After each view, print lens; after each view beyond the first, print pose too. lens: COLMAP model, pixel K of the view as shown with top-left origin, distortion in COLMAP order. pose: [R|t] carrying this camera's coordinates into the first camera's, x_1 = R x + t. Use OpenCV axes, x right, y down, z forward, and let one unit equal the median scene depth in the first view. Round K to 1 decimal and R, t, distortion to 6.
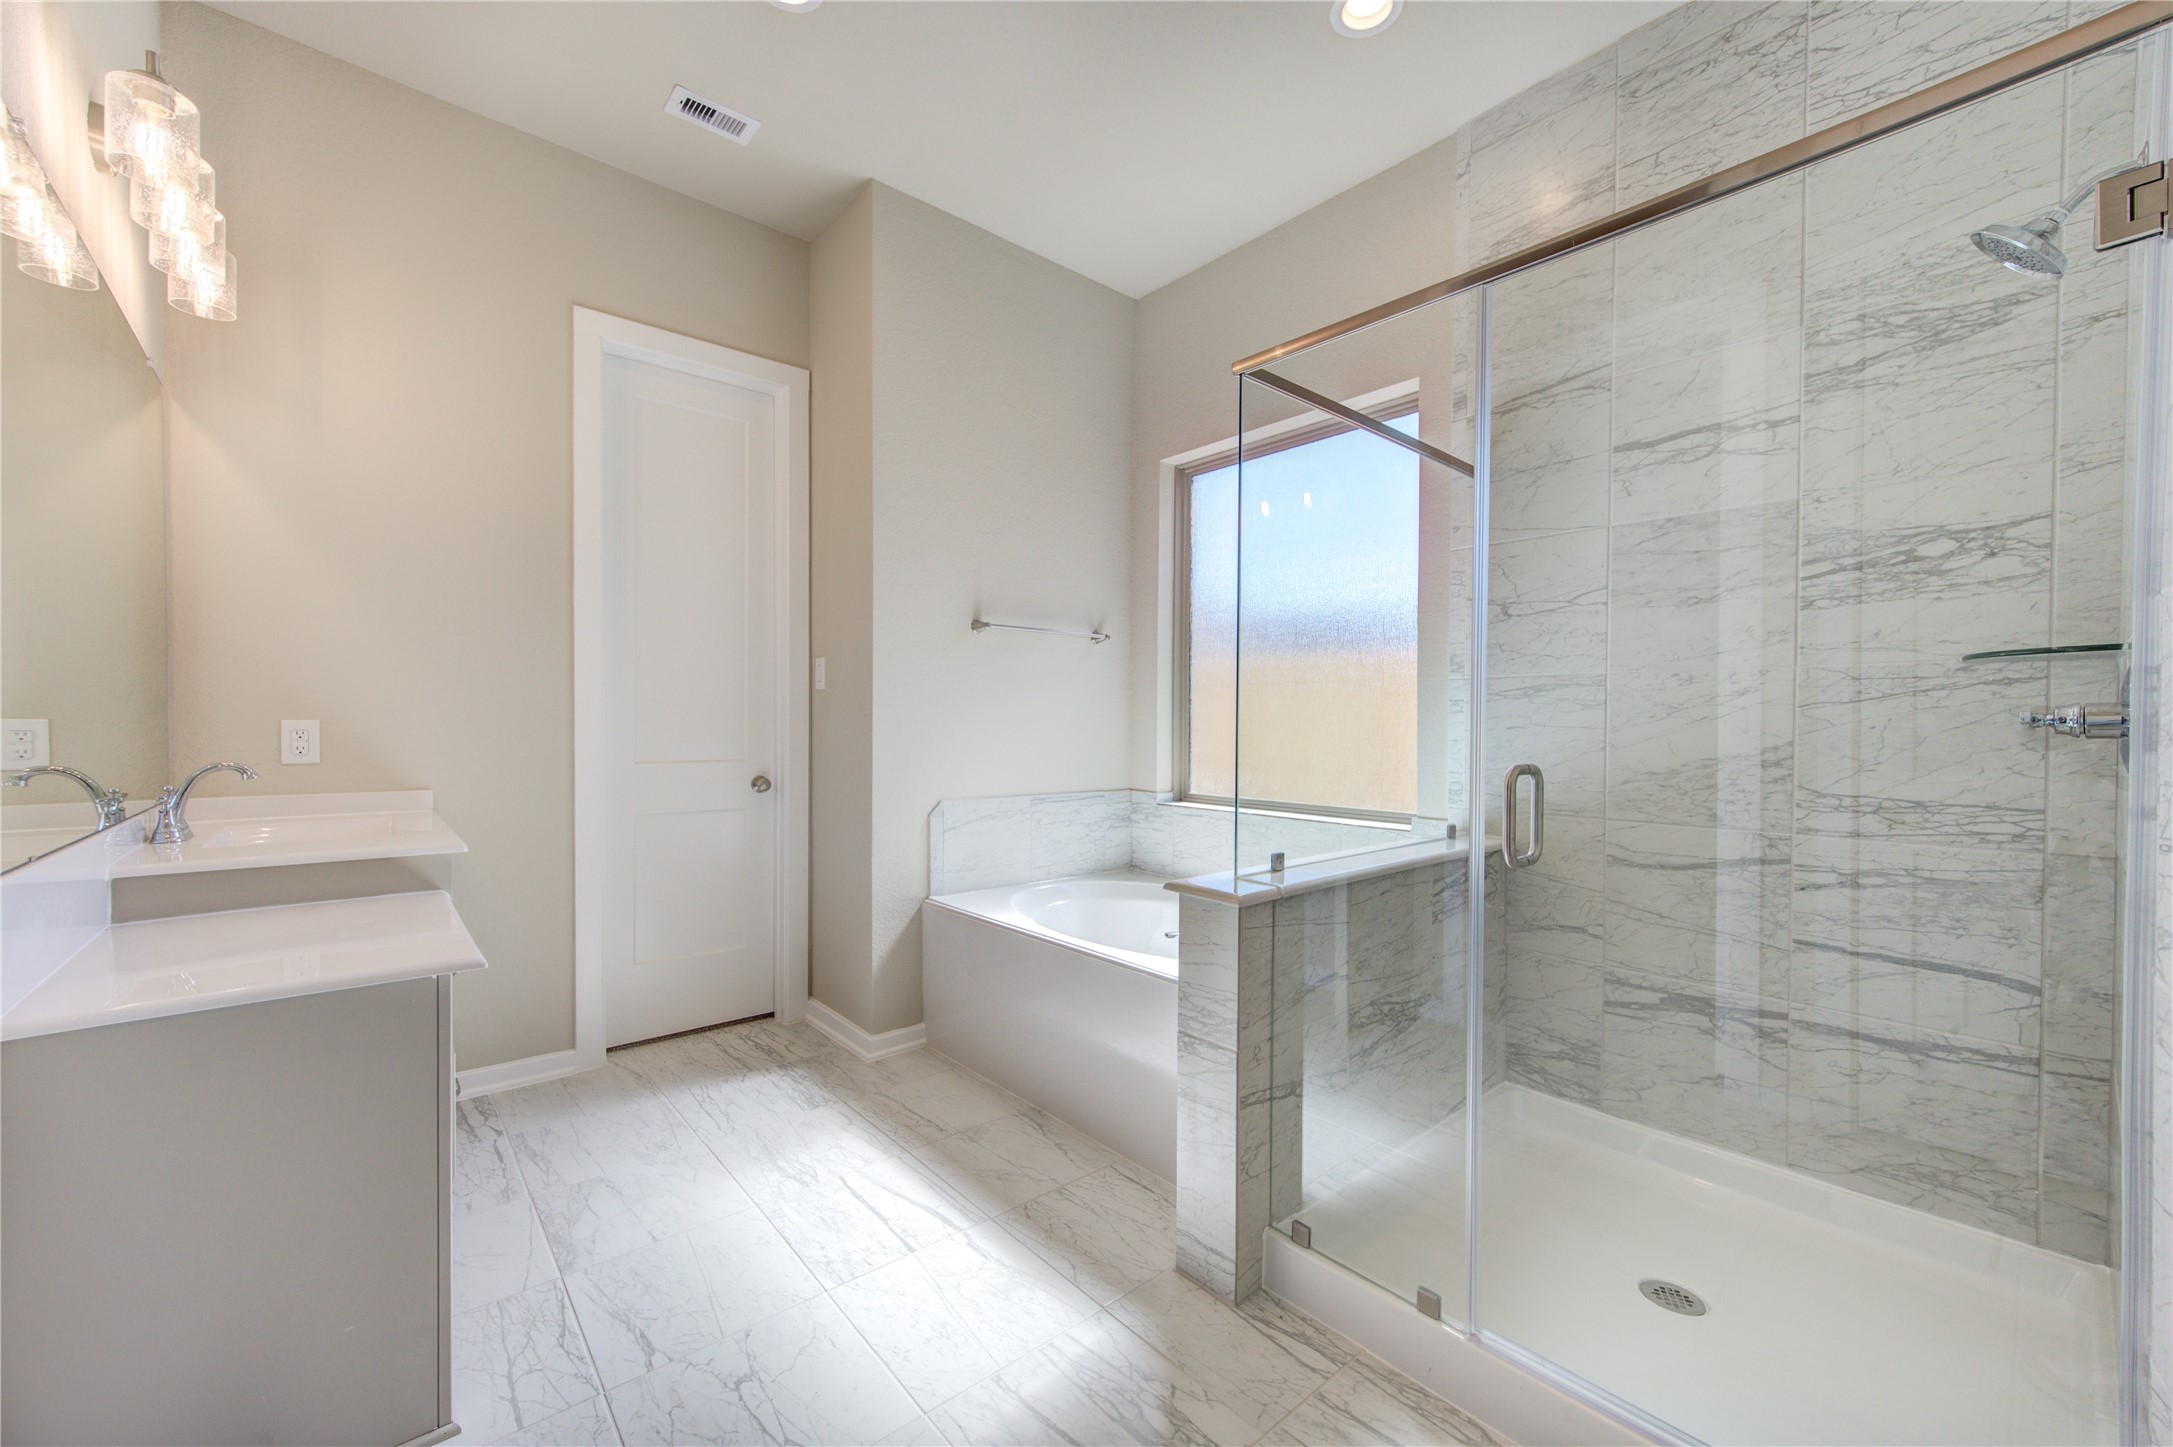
lens RADIAL K [[846.5, 0, 1098.5], [0, 846.5, 731.3], [0, 0, 1]] dist [-0.000606, -0.000385]
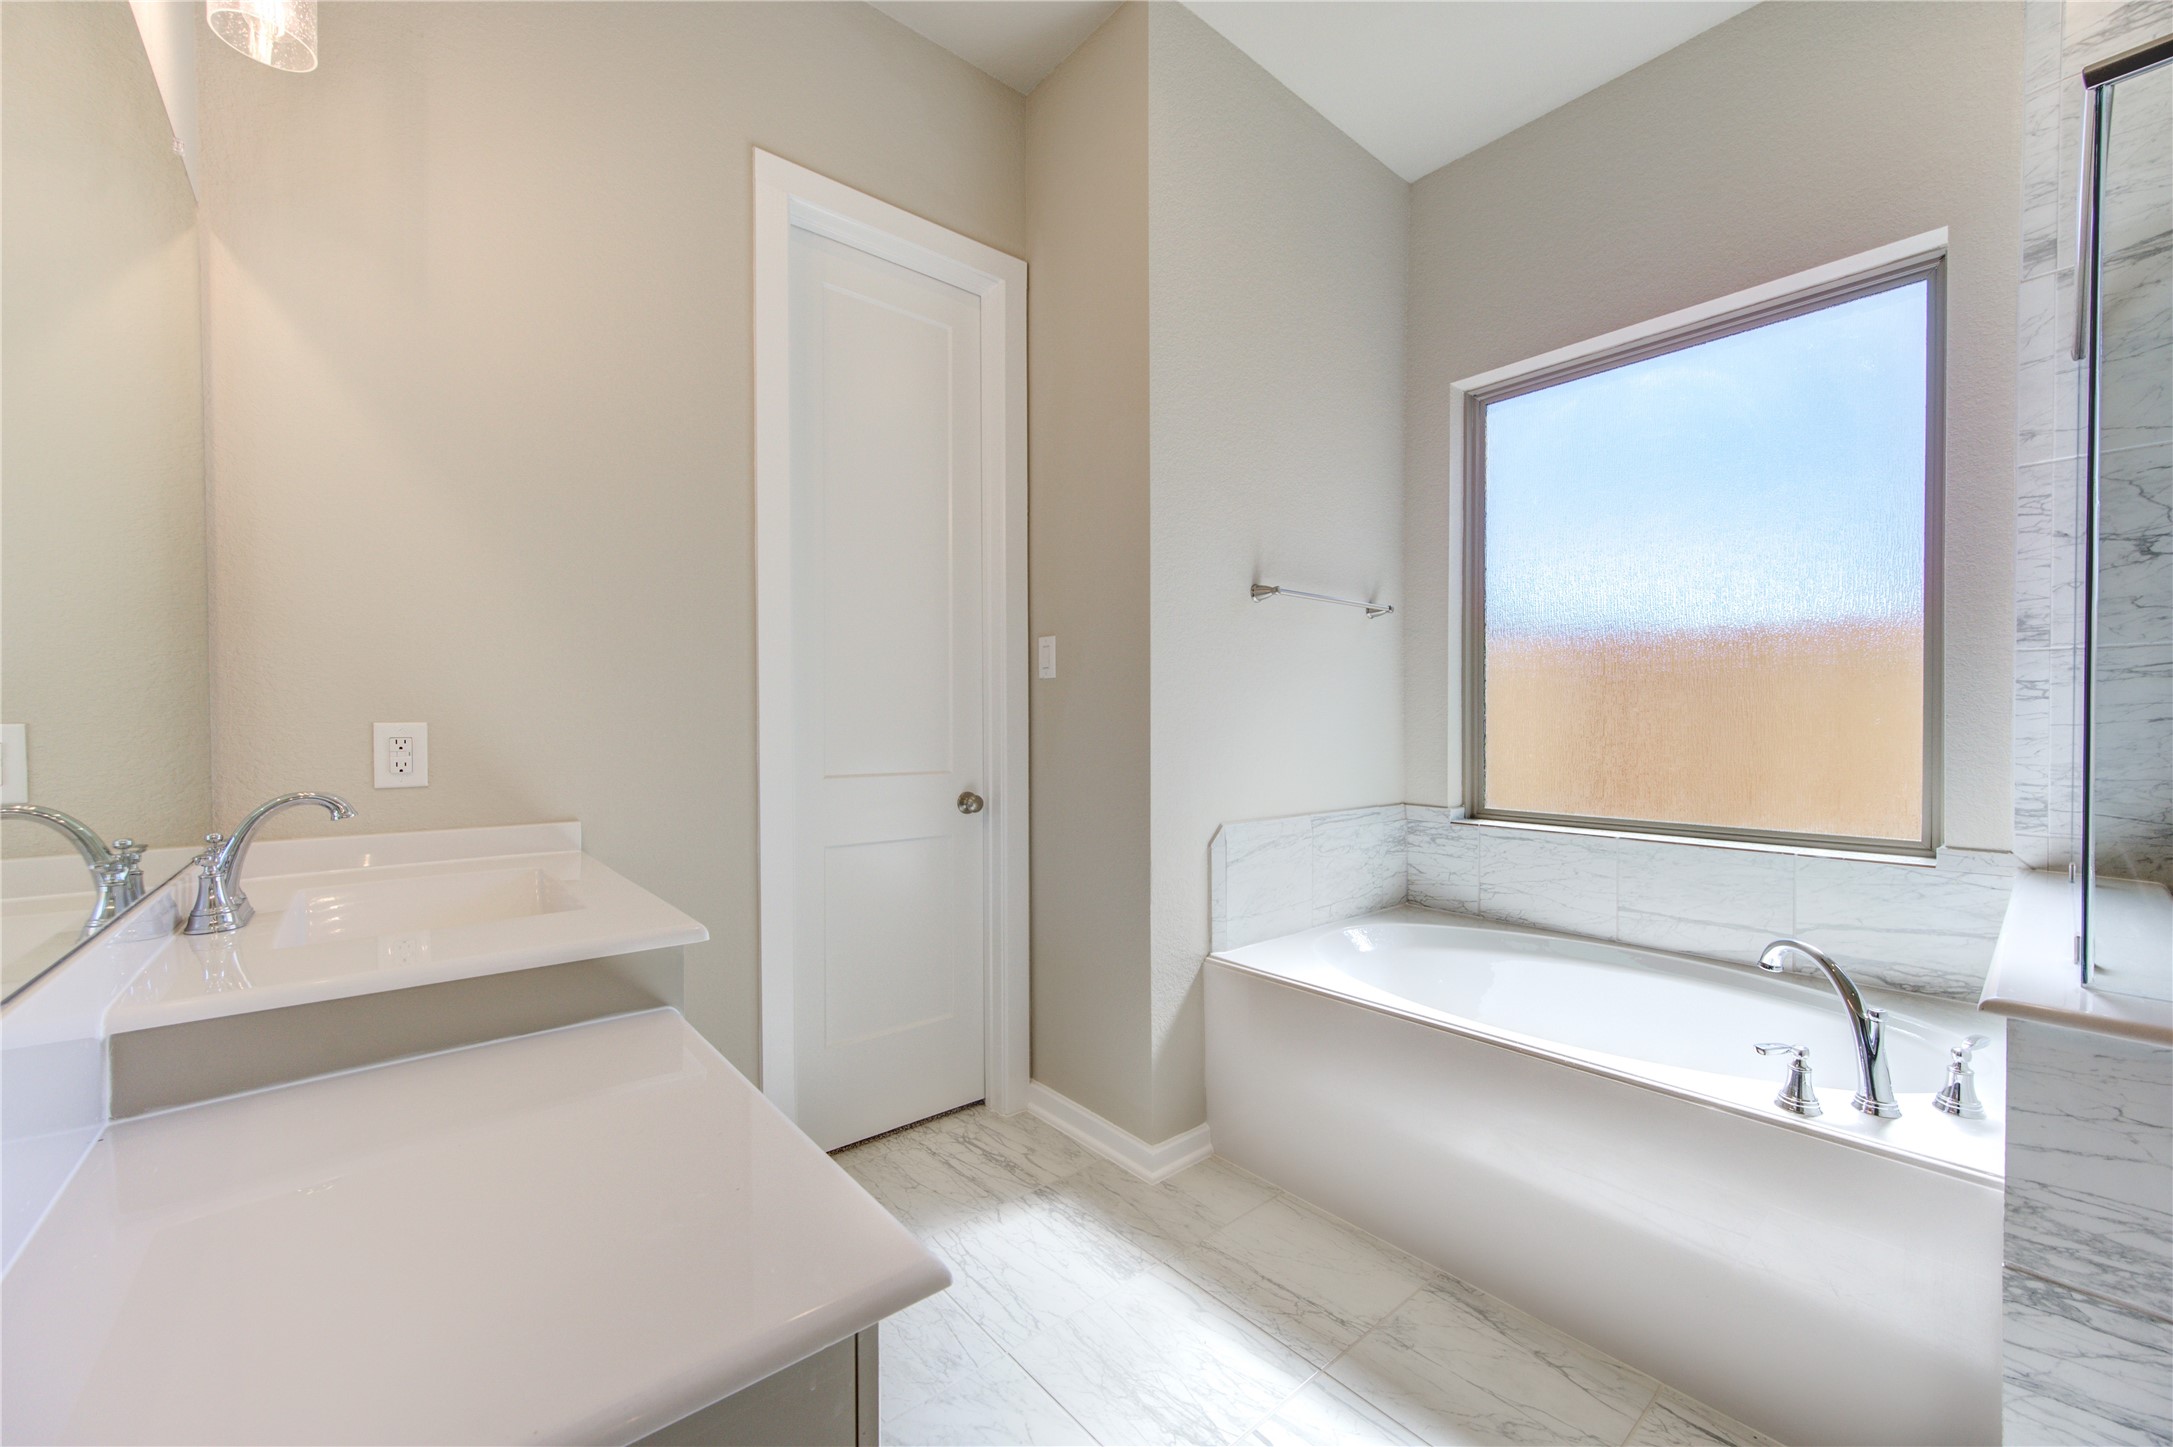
lens RADIAL K [[836.9, 0, 1093.5], [0, 836.9, 731.1], [0, 0, 1]] dist [-0.000597, -0.000206]
pose [[0.999843, -0.008174, -0.015749, -0.307066], [0.008172, 0.999967, -0.000225, -0.001551], [0.015750, 0.000096, 0.999876, 0.274362]]
